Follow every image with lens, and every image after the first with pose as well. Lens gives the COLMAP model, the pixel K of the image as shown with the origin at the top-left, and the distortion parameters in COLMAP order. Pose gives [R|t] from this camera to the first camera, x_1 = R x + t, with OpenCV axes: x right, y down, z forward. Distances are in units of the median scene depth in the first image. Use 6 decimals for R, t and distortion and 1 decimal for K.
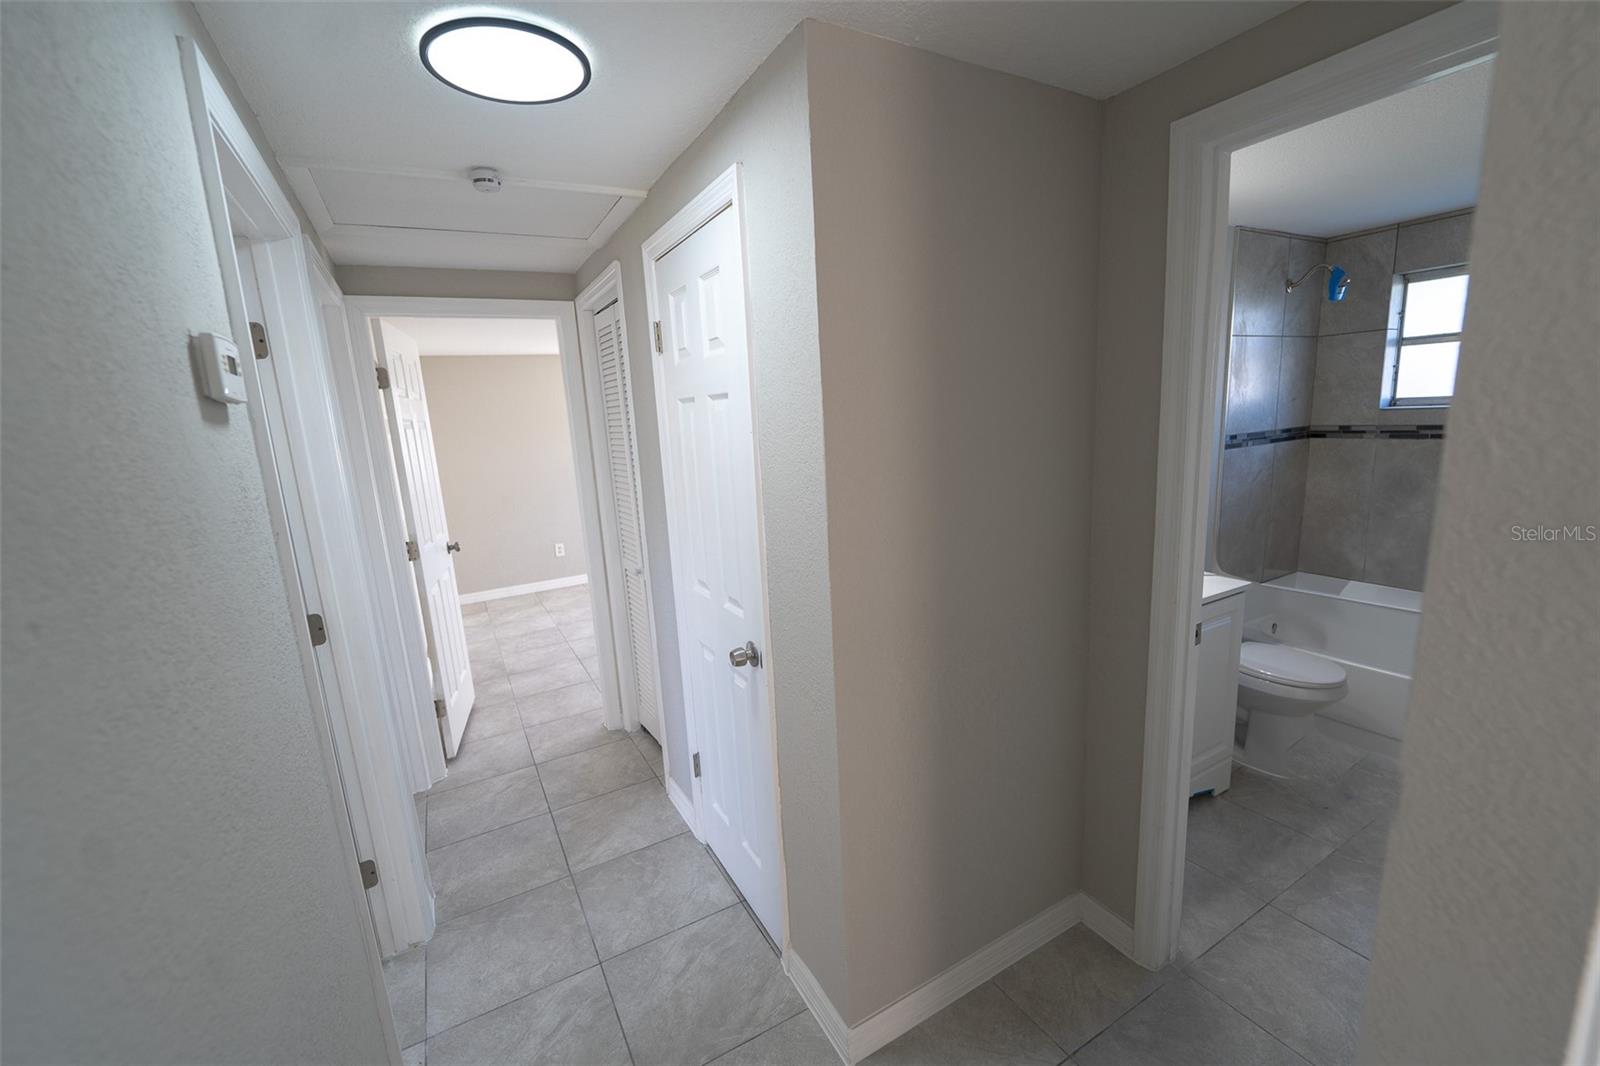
lens RADIAL K [[650.7, 0, 803.6], [0, 650.7, 542.3], [0, 0, 1]] dist [-0.007113, -0.002048]
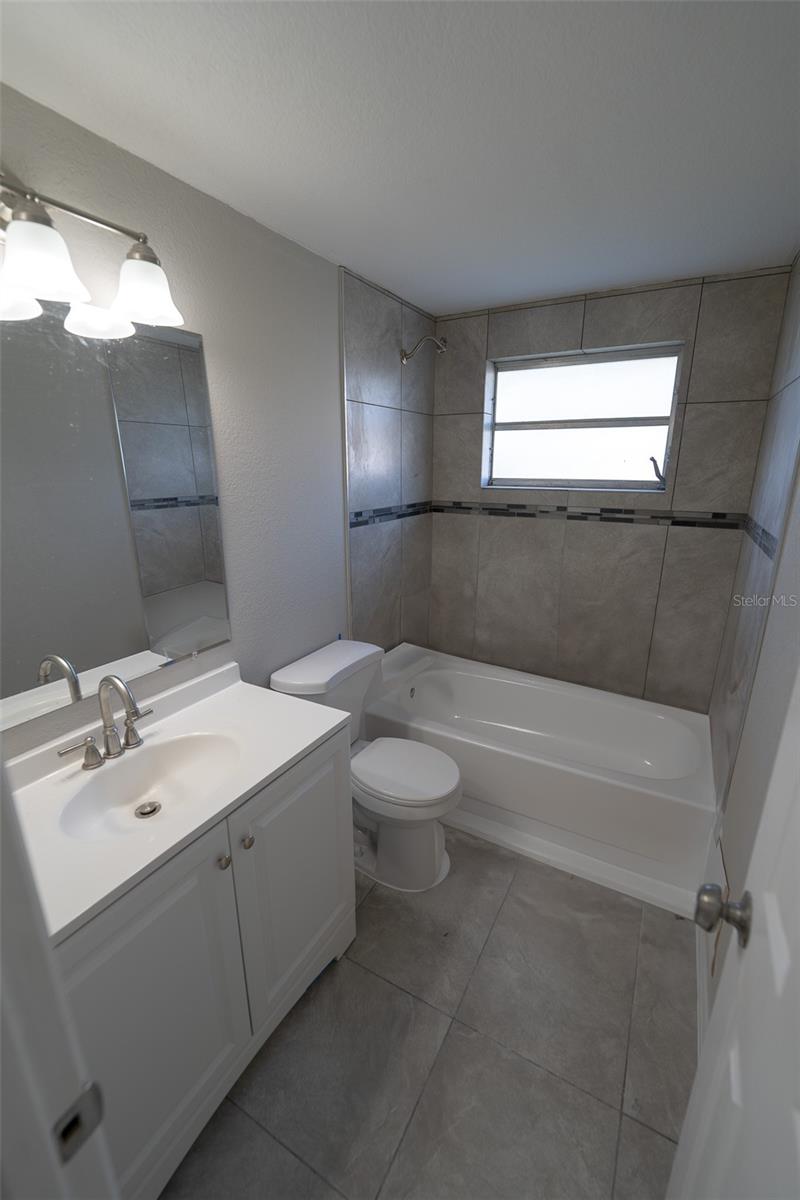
lens RADIAL K [[488.1, 0, 396.6], [0, 488.1, 602.2], [0, 0, 1]] dist [-0.007113, -0.002048]
pose [[0.859391, -0.085146, 0.504180, 0.339701], [0.050656, 0.995365, 0.081752, -0.089380], [-0.508804, -0.044717, 0.859720, 0.357958]]
